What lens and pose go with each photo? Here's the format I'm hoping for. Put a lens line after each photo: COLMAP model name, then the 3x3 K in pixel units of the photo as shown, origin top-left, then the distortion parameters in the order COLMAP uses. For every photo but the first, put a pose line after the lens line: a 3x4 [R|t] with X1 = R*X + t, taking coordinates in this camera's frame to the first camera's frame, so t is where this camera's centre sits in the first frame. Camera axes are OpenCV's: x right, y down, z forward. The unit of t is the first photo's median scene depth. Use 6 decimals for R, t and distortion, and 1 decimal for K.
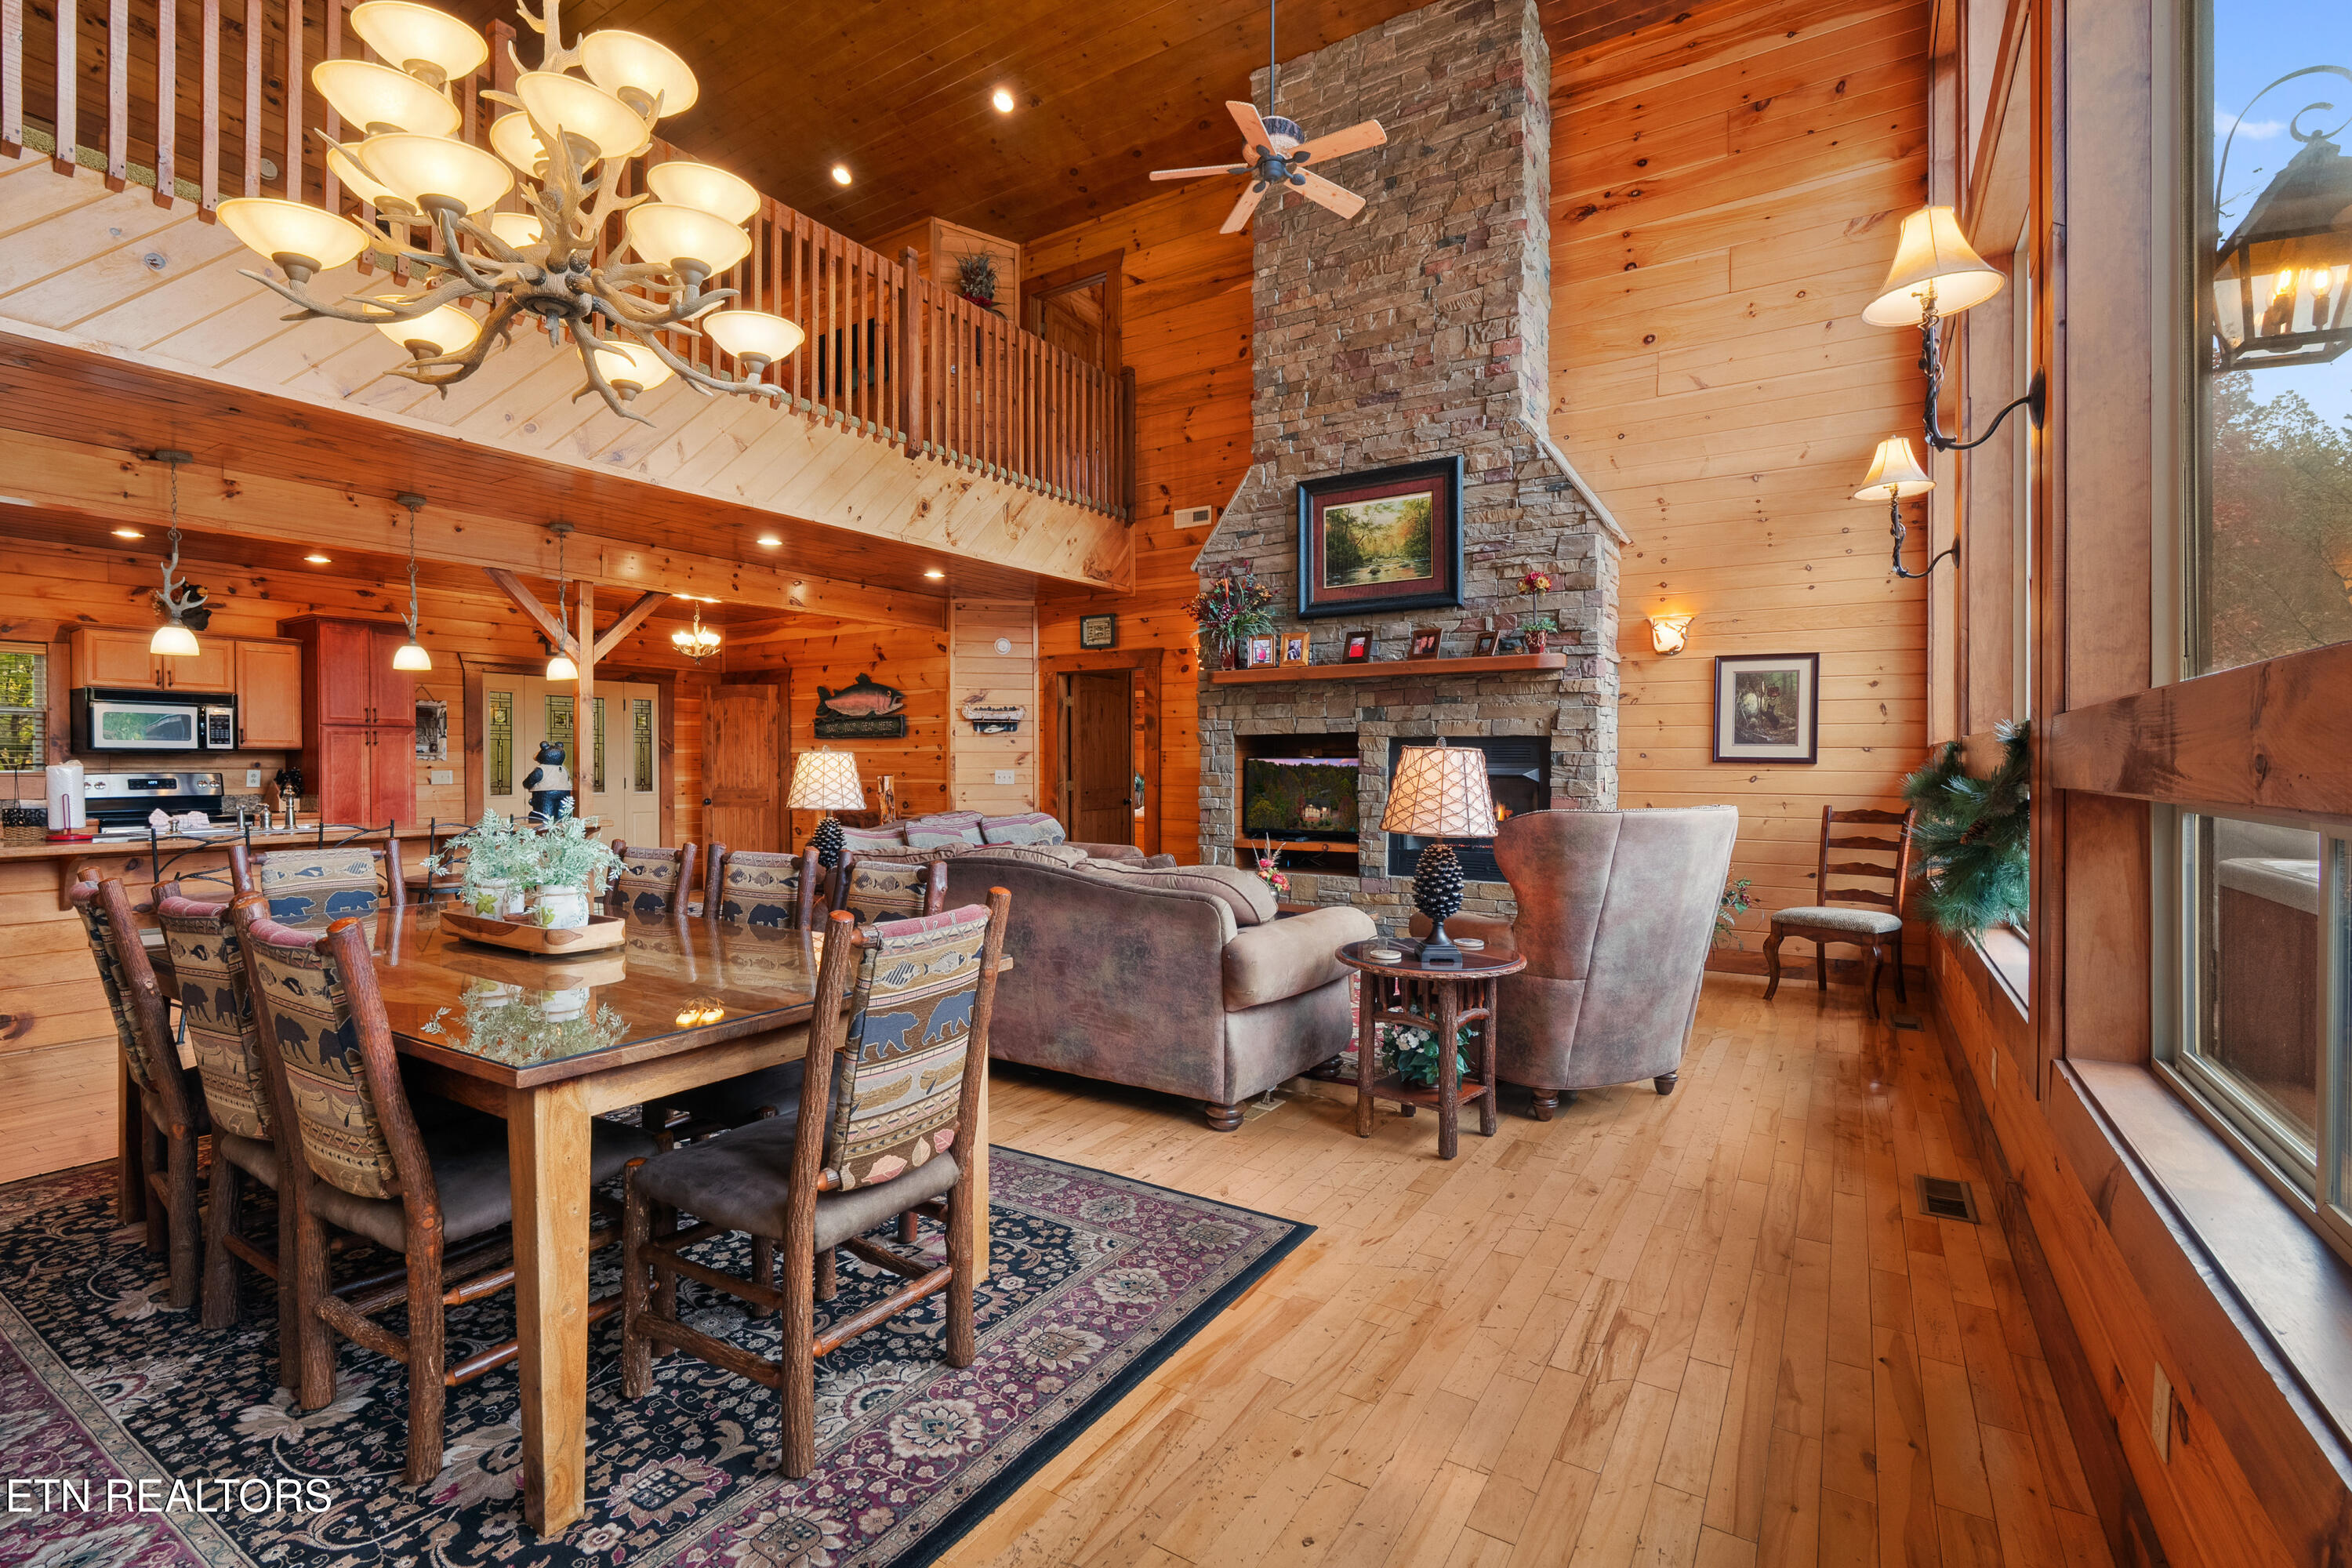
lens RADIAL K [[1065.3, 0, 1172.3], [0, 1065.3, 779.6], [0, 0, 1]] dist [-0.015446, 0.006172]
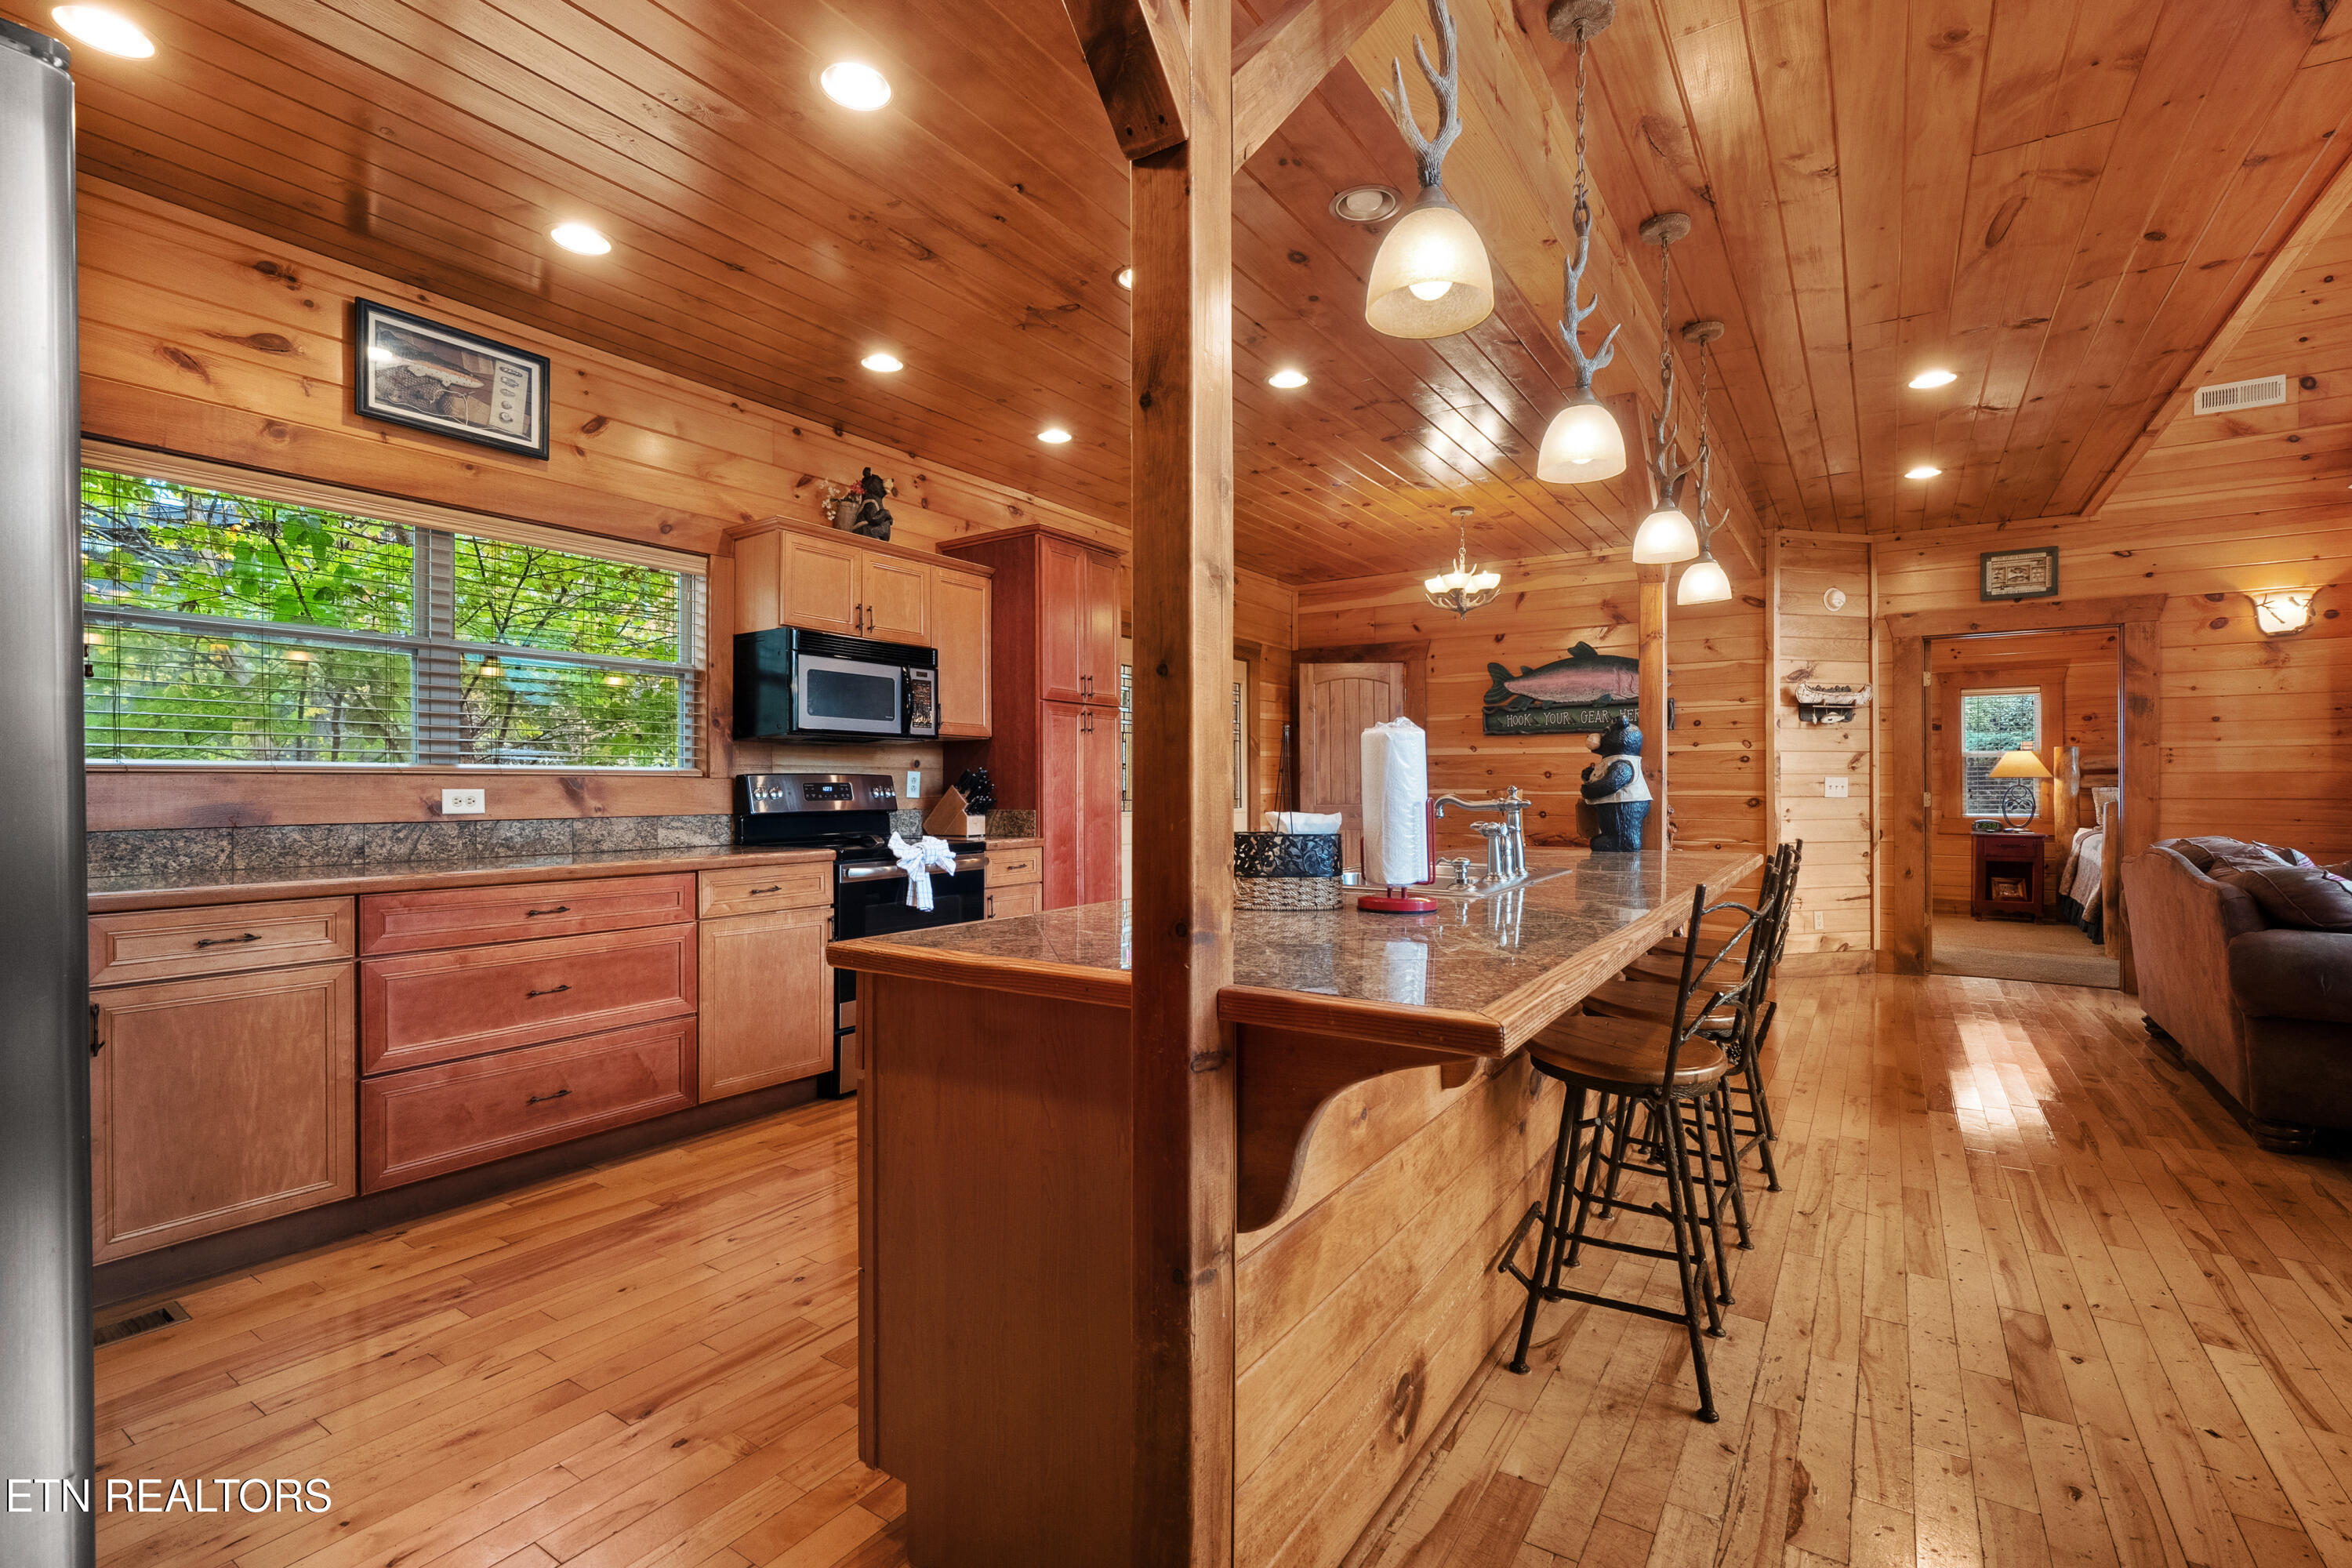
lens RADIAL K [[1084.0, 0, 1181.4], [0, 1084.0, 773.4], [0, 0, 1]] dist [-0.014069, 0.007234]
pose [[0.999572, 0.000560, -0.029244, -0.773587], [-0.001375, 0.999611, -0.027866, 0.011963], [0.029217, 0.027894, 0.999184, 0.389585]]
